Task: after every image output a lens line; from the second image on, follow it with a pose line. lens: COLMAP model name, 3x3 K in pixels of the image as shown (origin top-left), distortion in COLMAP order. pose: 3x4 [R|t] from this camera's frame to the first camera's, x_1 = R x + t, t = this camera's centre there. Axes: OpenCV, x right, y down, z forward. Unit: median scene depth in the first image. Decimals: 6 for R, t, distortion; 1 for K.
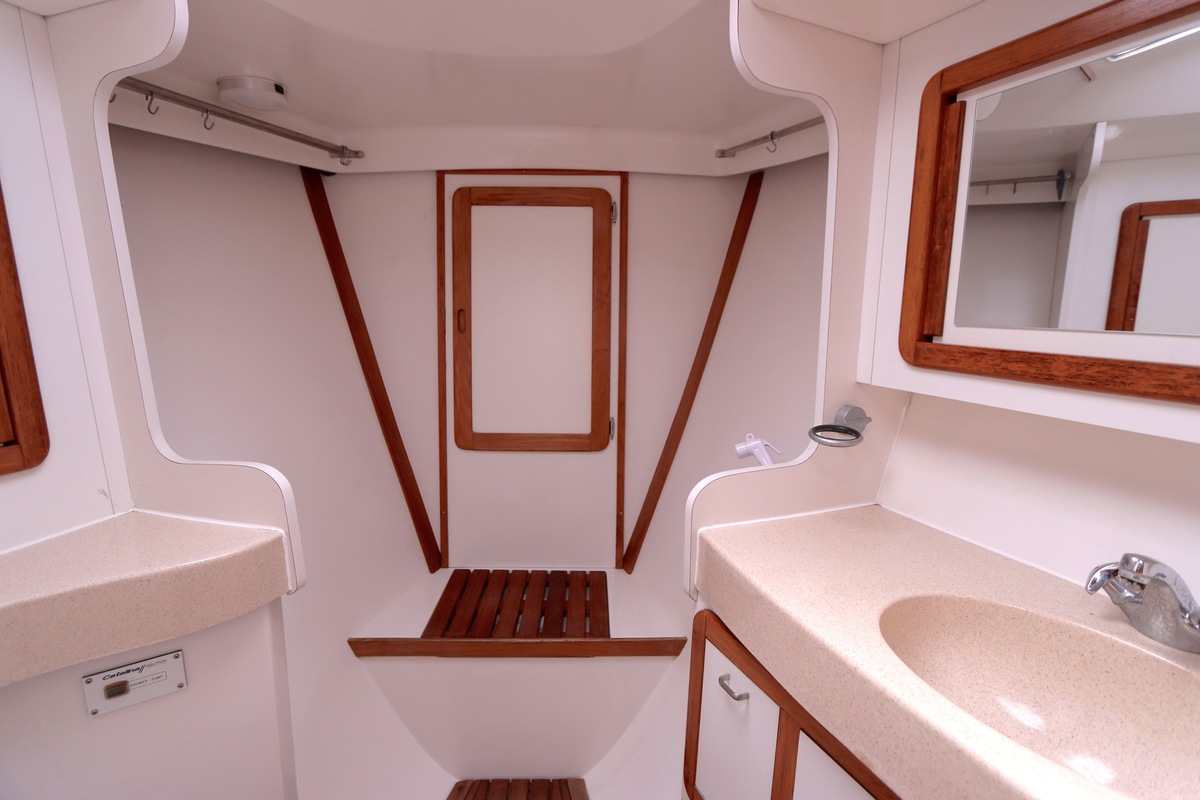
lens RADIAL K [[572.7, 0, 598.7], [0, 572.7, 398.8], [0, 0, 1]] dist [-0.019198, 0.001742]
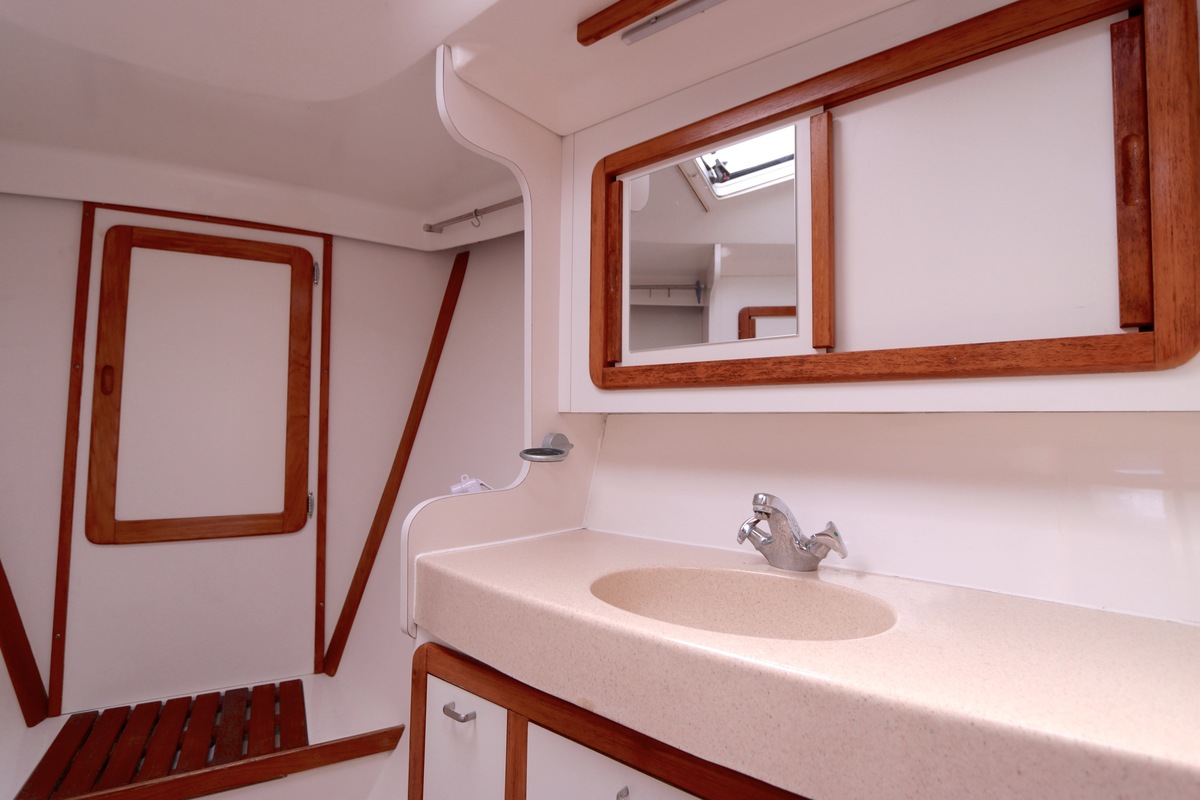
lens RADIAL K [[596.8, 0, 592.3], [0, 596.8, 400.6], [0, 0, 1]] dist [-0.017145, 0.001874]
pose [[0.889992, 0.016400, 0.455680, -0.018510], [0.075669, 0.980184, -0.183068, 0.171023], [-0.449653, 0.197410, 0.871115, -0.043622]]
